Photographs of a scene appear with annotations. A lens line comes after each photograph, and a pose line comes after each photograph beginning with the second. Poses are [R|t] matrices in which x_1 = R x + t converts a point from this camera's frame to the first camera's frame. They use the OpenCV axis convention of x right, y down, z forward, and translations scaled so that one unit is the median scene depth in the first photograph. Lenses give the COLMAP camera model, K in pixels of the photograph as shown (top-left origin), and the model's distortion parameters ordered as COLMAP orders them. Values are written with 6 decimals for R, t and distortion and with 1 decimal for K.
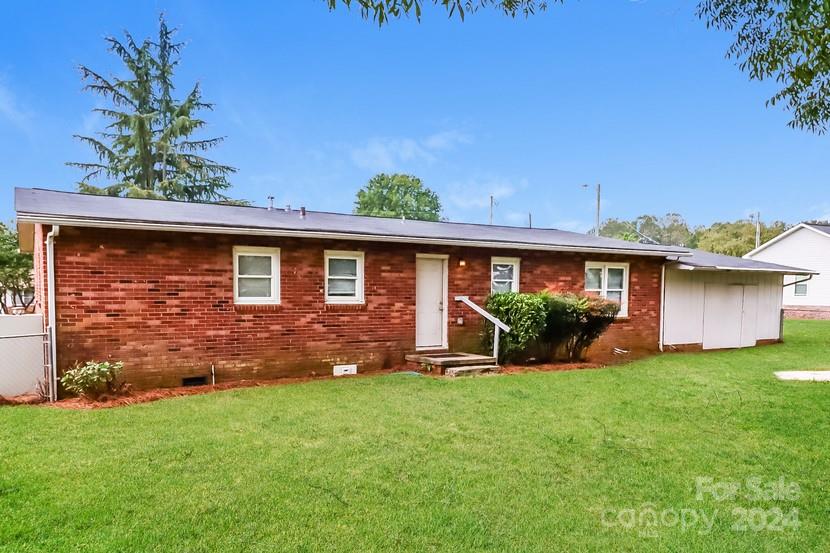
lens RADIAL K [[572.6, 0, 419.9], [0, 572.6, 281.3], [0, 0, 1]] dist [0.012642, 0.004590]
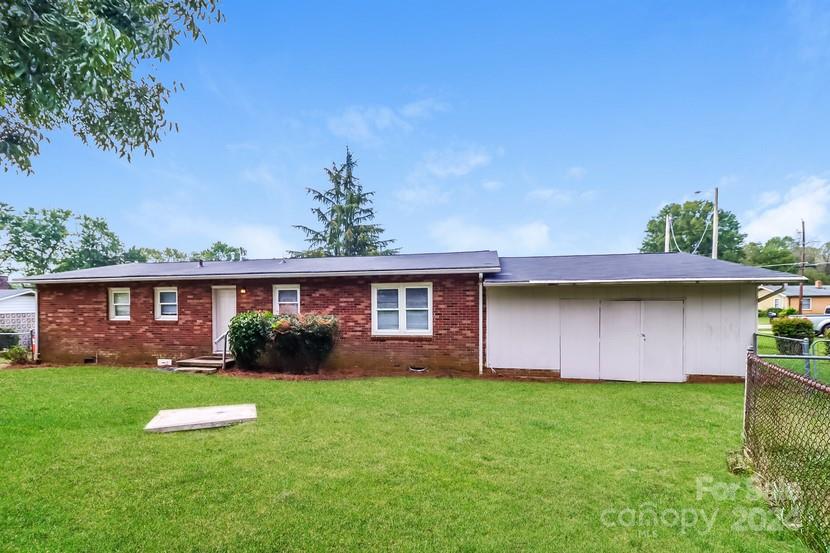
lens RADIAL K [[395.6, 0, 422.4], [0, 395.6, 281.3], [0, 0, 1]] dist [0.014317, -0.000584]
pose [[0.742569, -0.048201, -0.668033, 1.074171], [0.021599, 0.998612, -0.048044, -0.000232], [0.669422, 0.021247, 0.742579, 0.614611]]
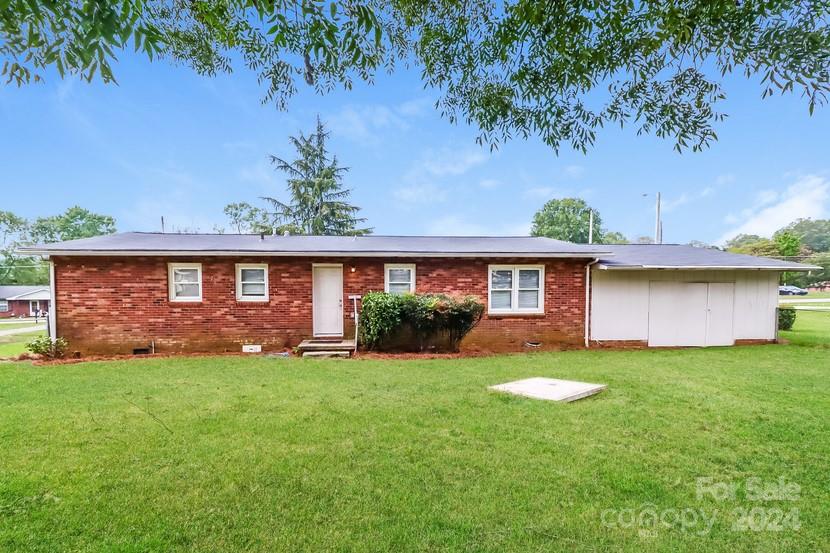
lens RADIAL K [[395.6, 0, 427.8], [0, 395.6, 274.0], [0, 0, 1]] dist [0.014317, -0.000584]
pose [[0.910295, -0.017690, -0.413583, 0.623623], [0.012580, 0.999807, -0.015076, -0.006917], [0.413770, 0.008521, 0.910342, 0.275705]]
